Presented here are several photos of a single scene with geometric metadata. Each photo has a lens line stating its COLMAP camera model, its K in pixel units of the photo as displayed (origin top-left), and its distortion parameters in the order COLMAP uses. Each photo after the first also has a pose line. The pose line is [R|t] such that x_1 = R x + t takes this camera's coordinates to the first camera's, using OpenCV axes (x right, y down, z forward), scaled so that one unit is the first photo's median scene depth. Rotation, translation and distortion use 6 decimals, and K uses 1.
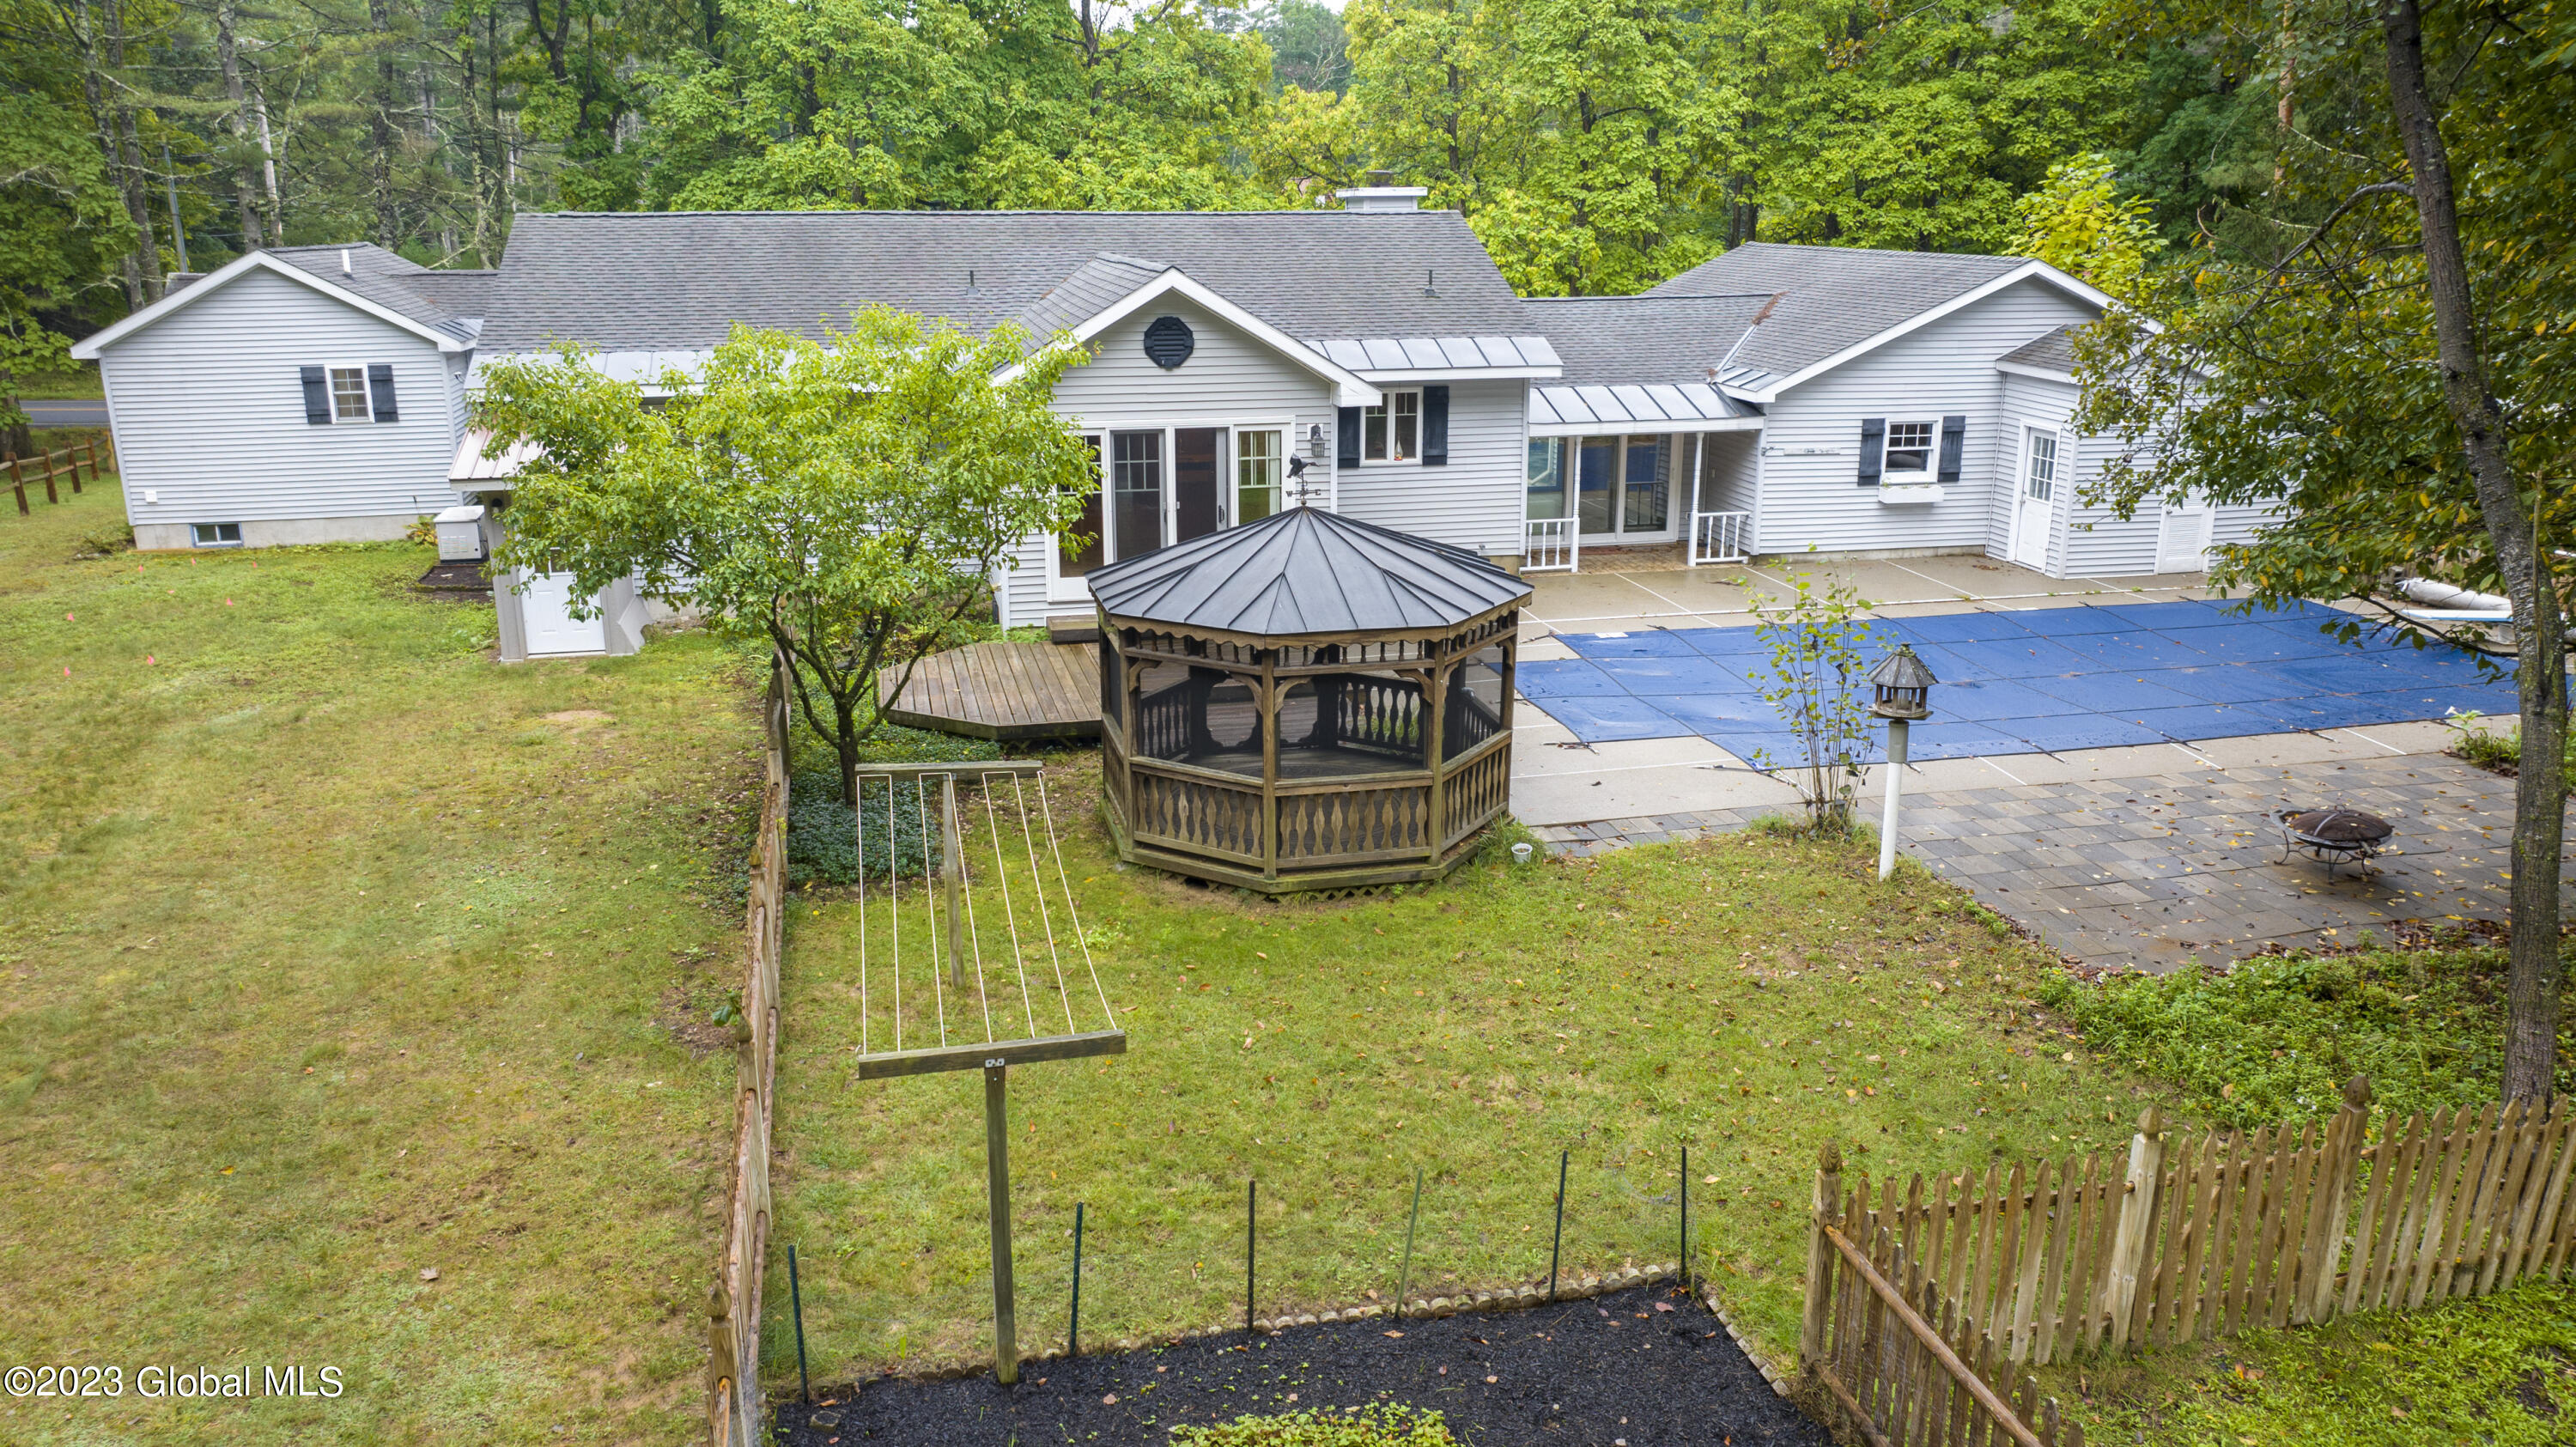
lens RADIAL K [[1808.4, 0, 1301.4], [0, 1808.4, 718.7], [0, 0, 1]] dist [-0.016646, -0.008005]
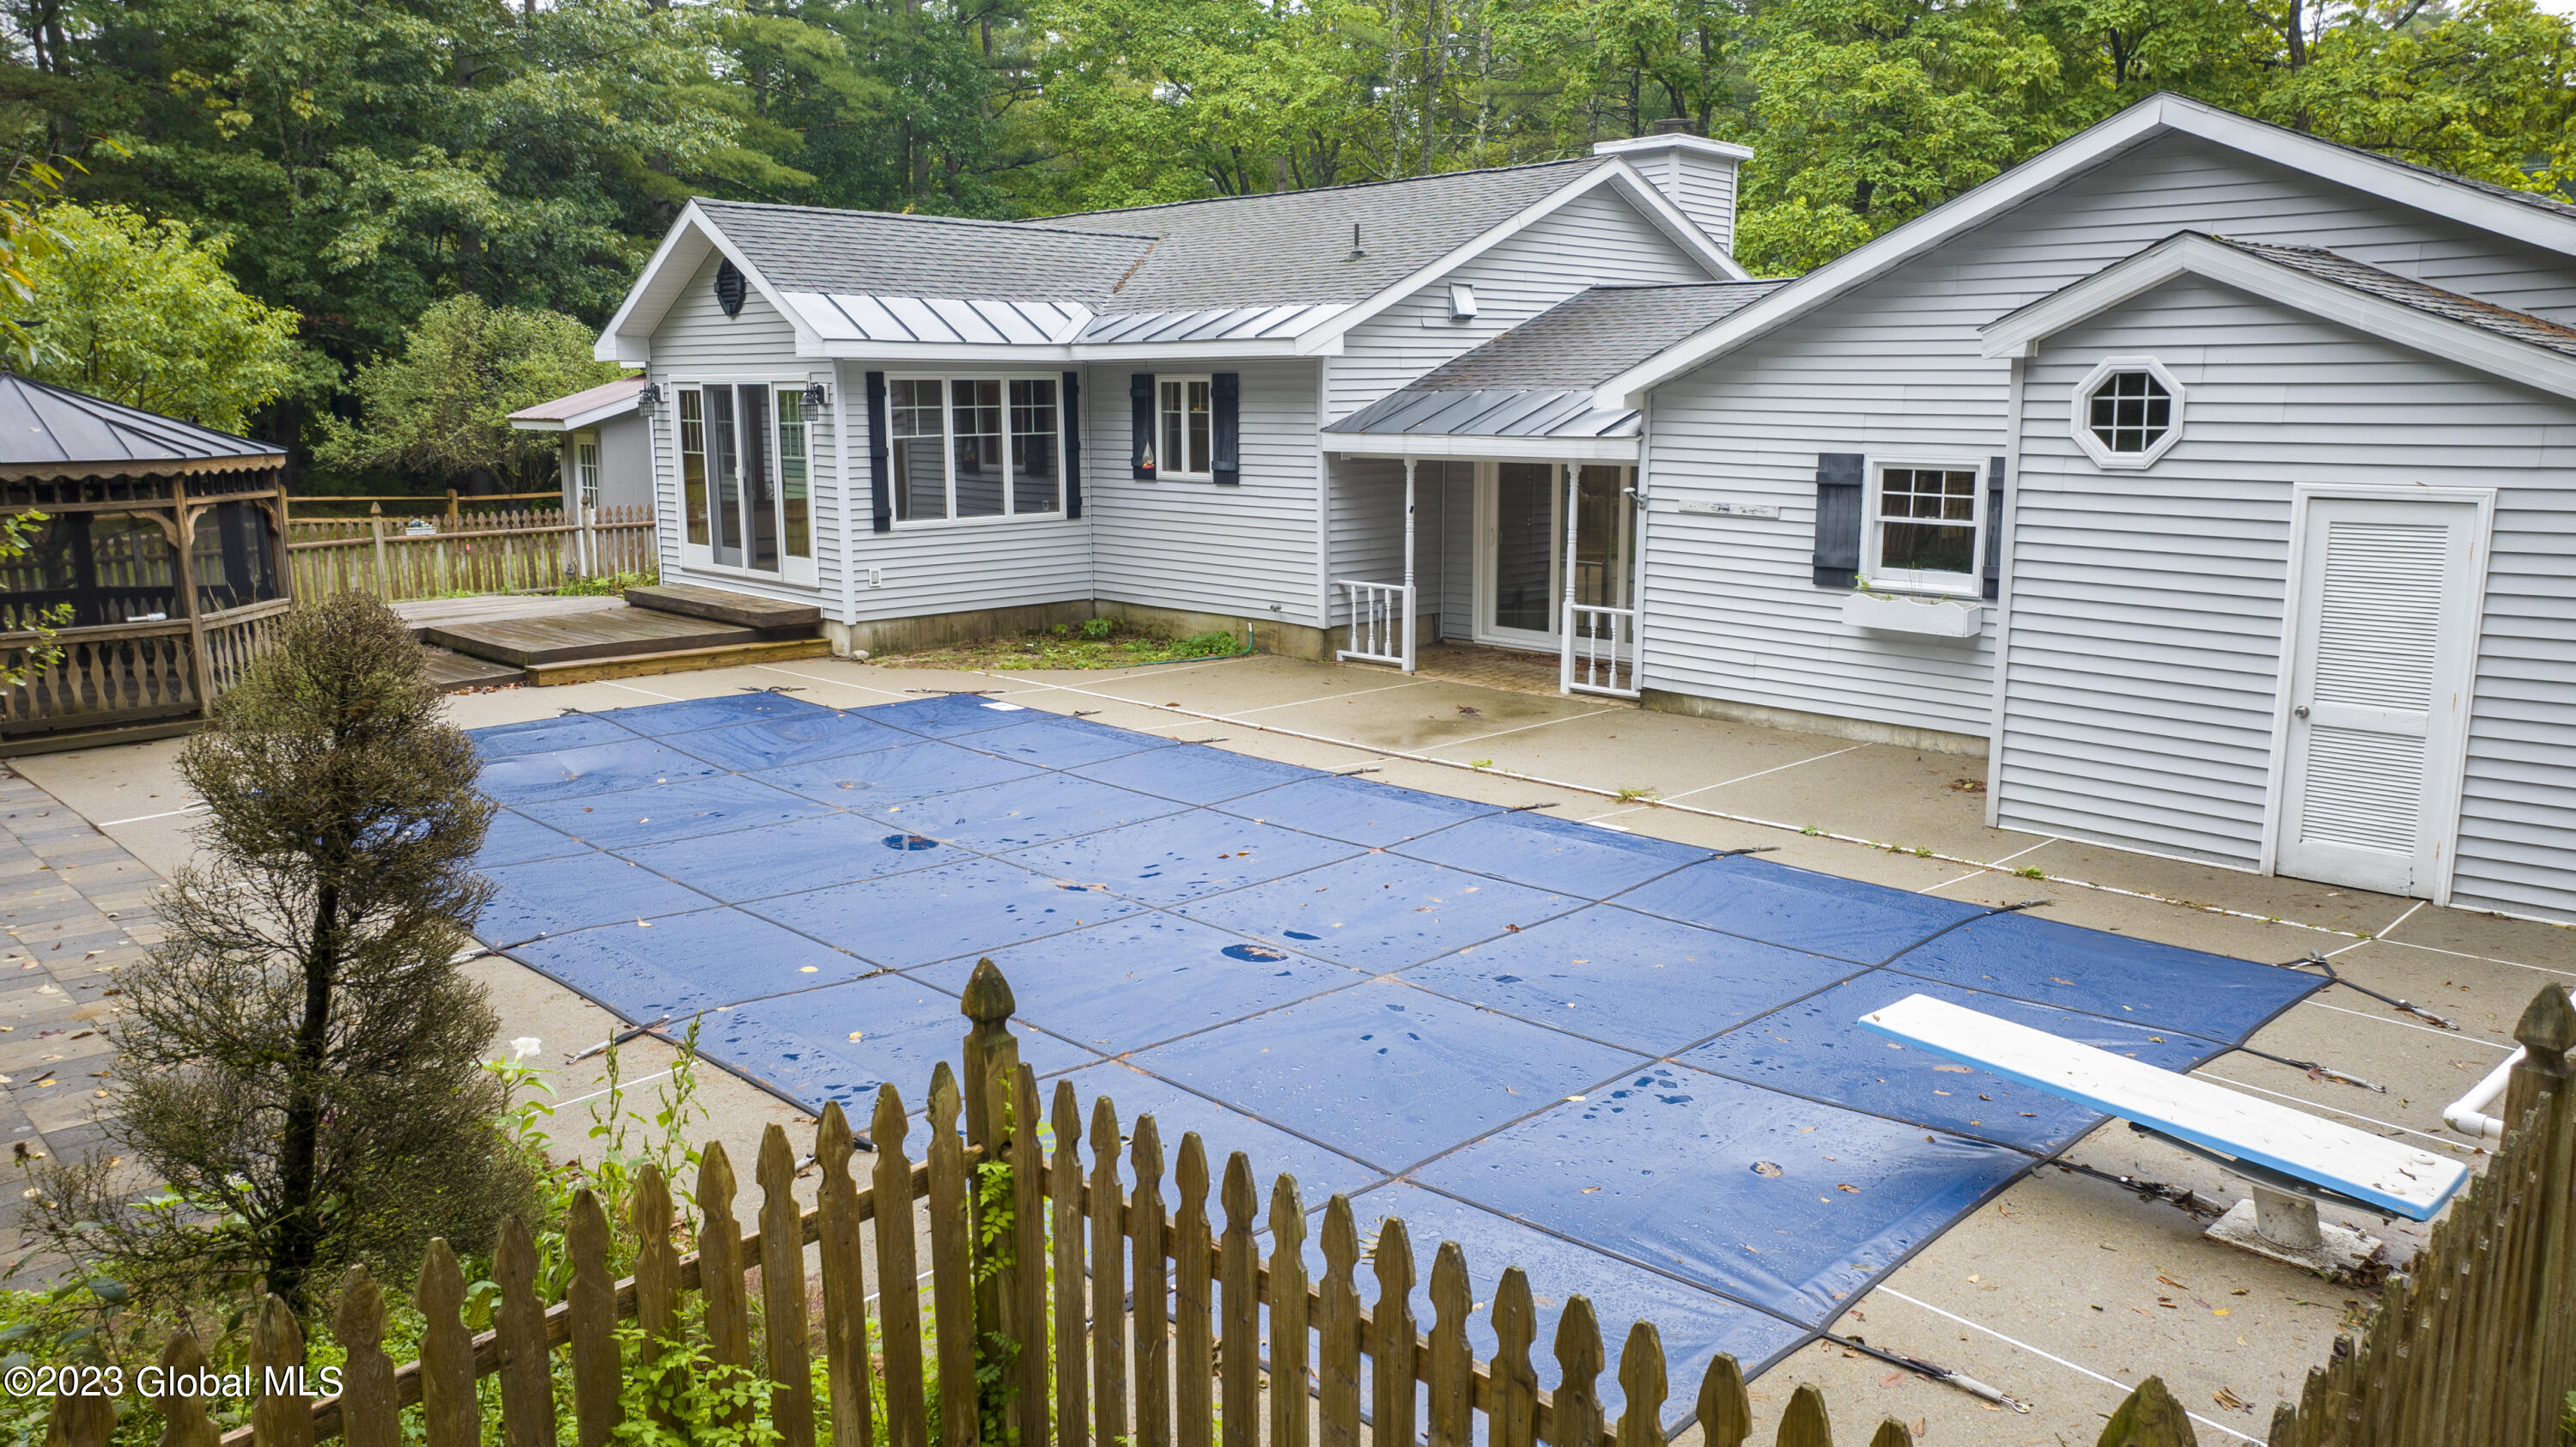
lens RADIAL K [[1808.4, 0, 1301.4], [0, 1808.4, 718.7], [0, 0, 1]] dist [-0.016646, -0.008005]
pose [[0.528786, 0.153240, -0.834807, 0.662174], [-0.234682, 0.971618, 0.029700, -0.073655], [0.815665, 0.180209, 0.549741, 0.608928]]
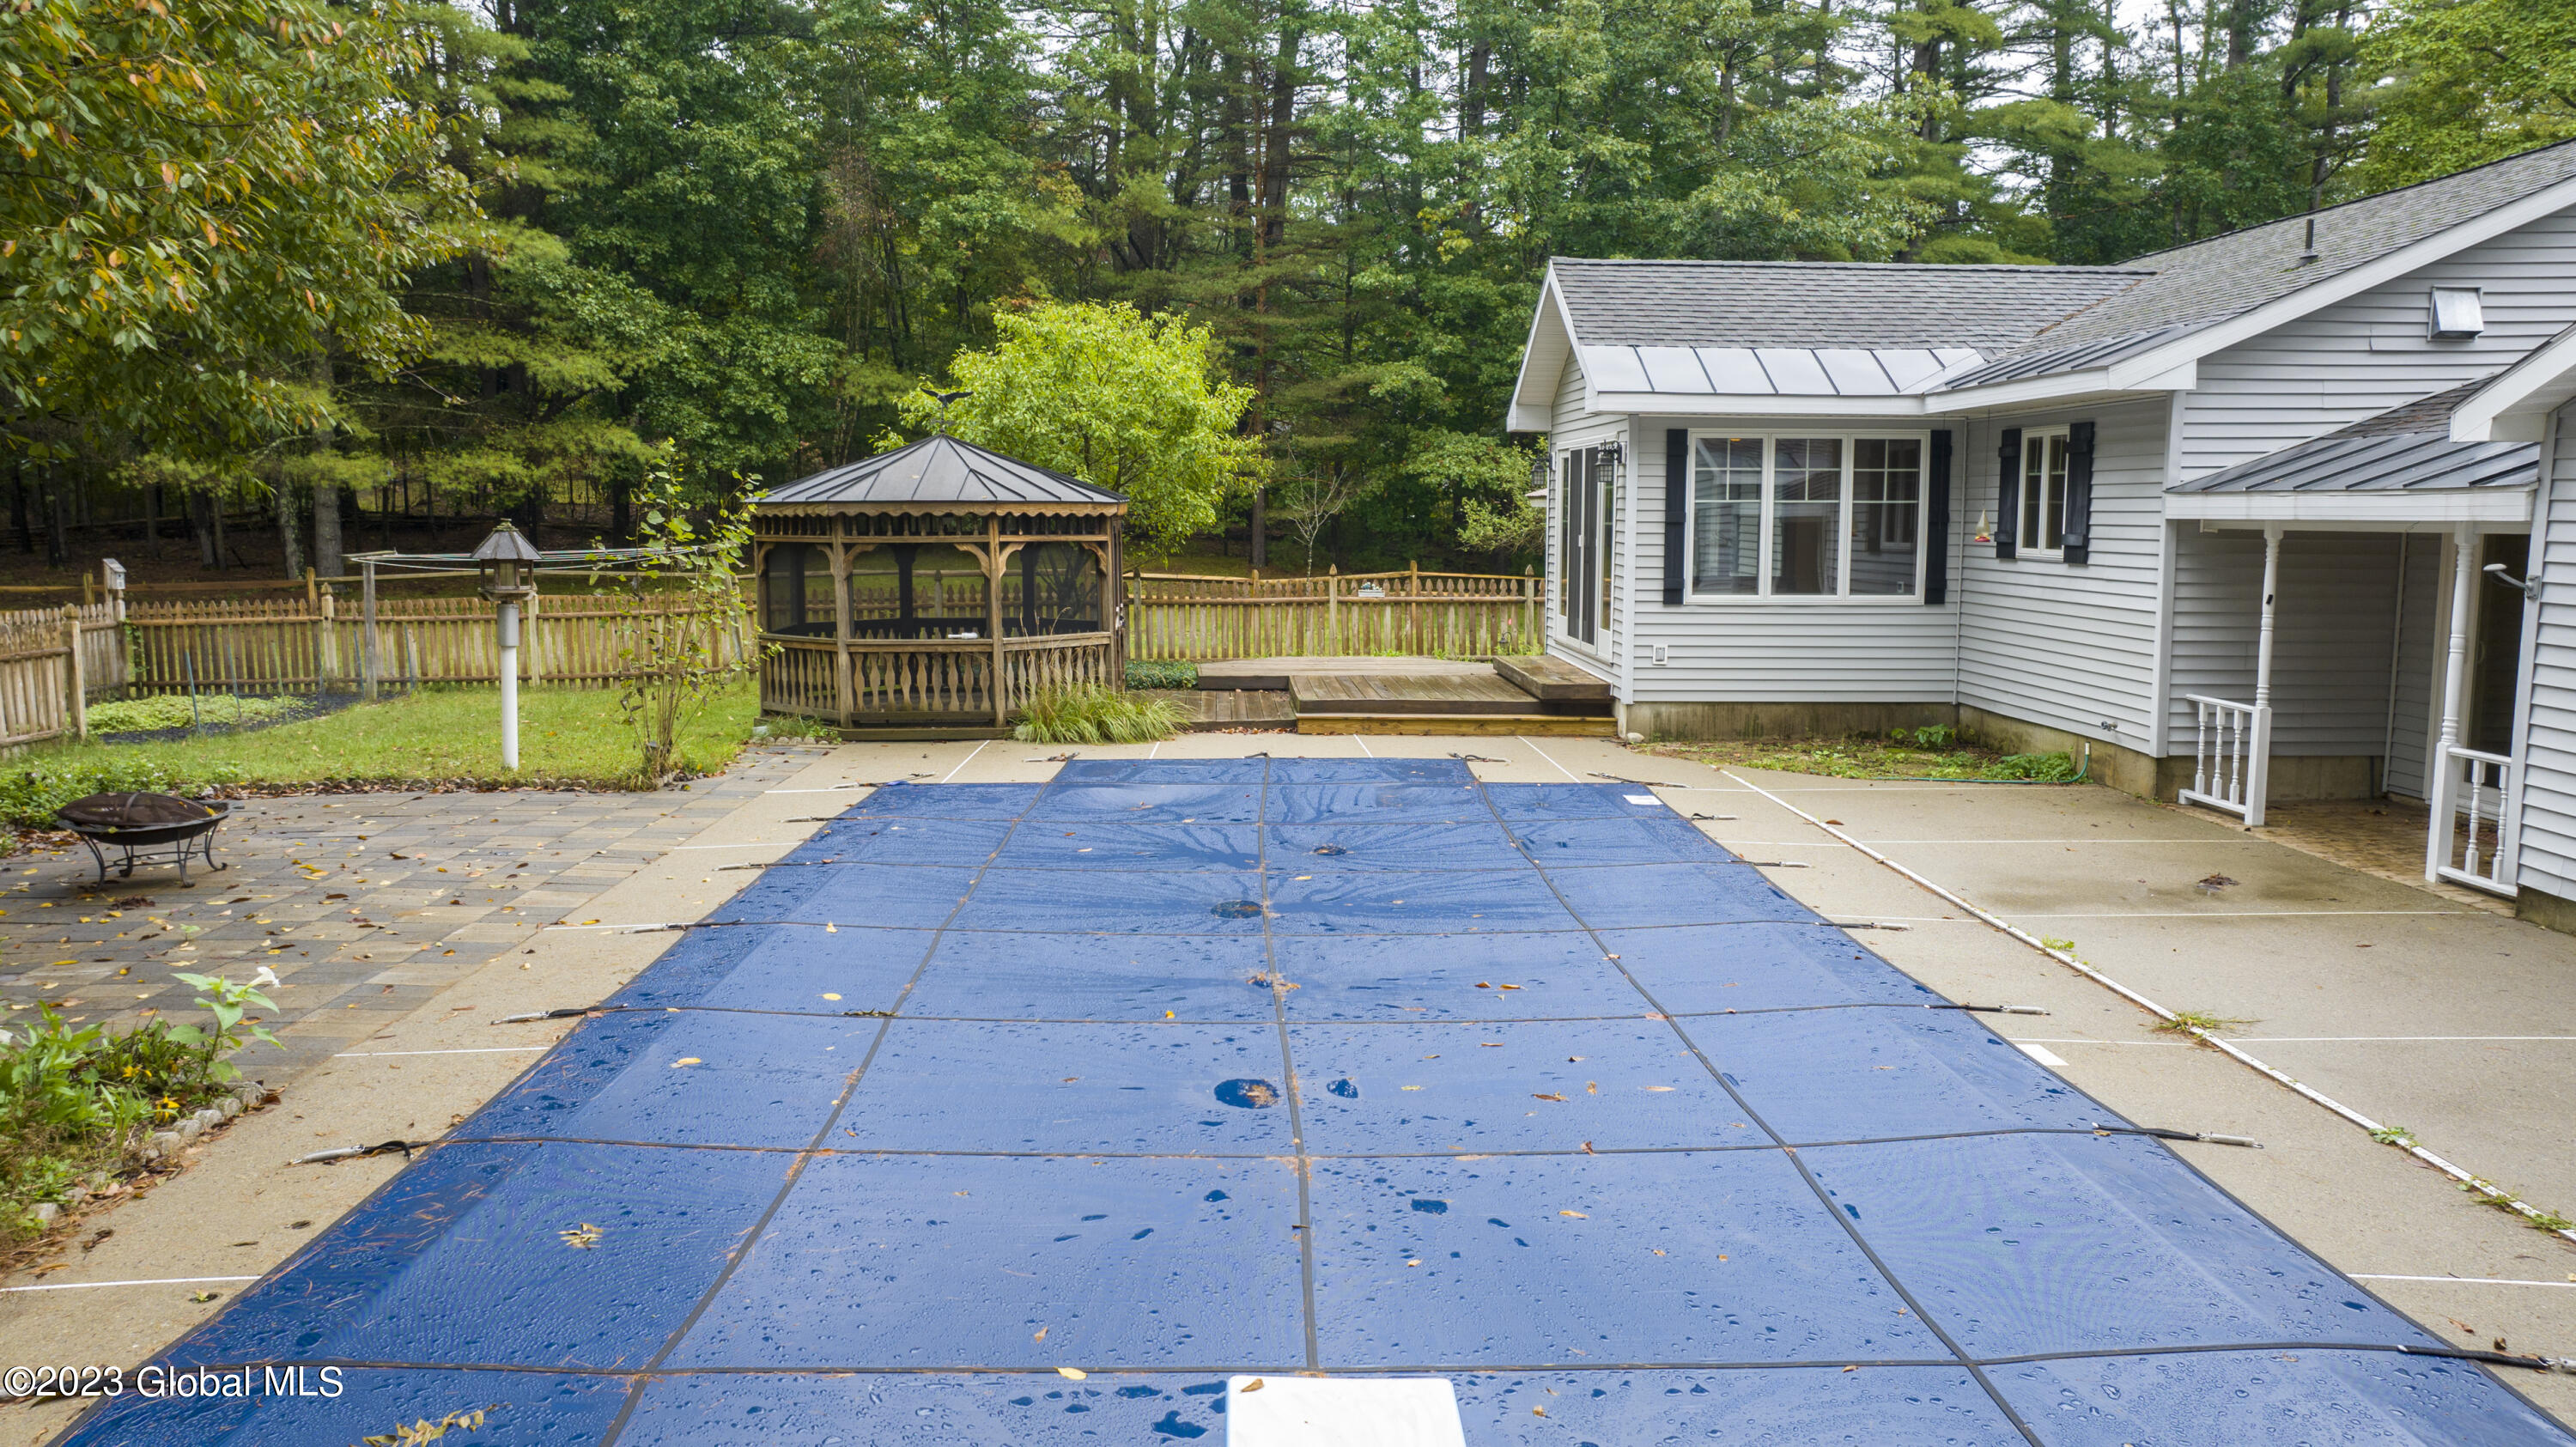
lens RADIAL K [[1808.4, 0, 1301.4], [0, 1808.4, 718.7], [0, 0, 1]] dist [-0.016646, -0.008005]
pose [[-0.184746, 0.115057, -0.976028, 0.628126], [-0.276208, 0.947016, 0.163918, -0.113219], [0.943174, 0.299870, -0.143178, 0.818053]]
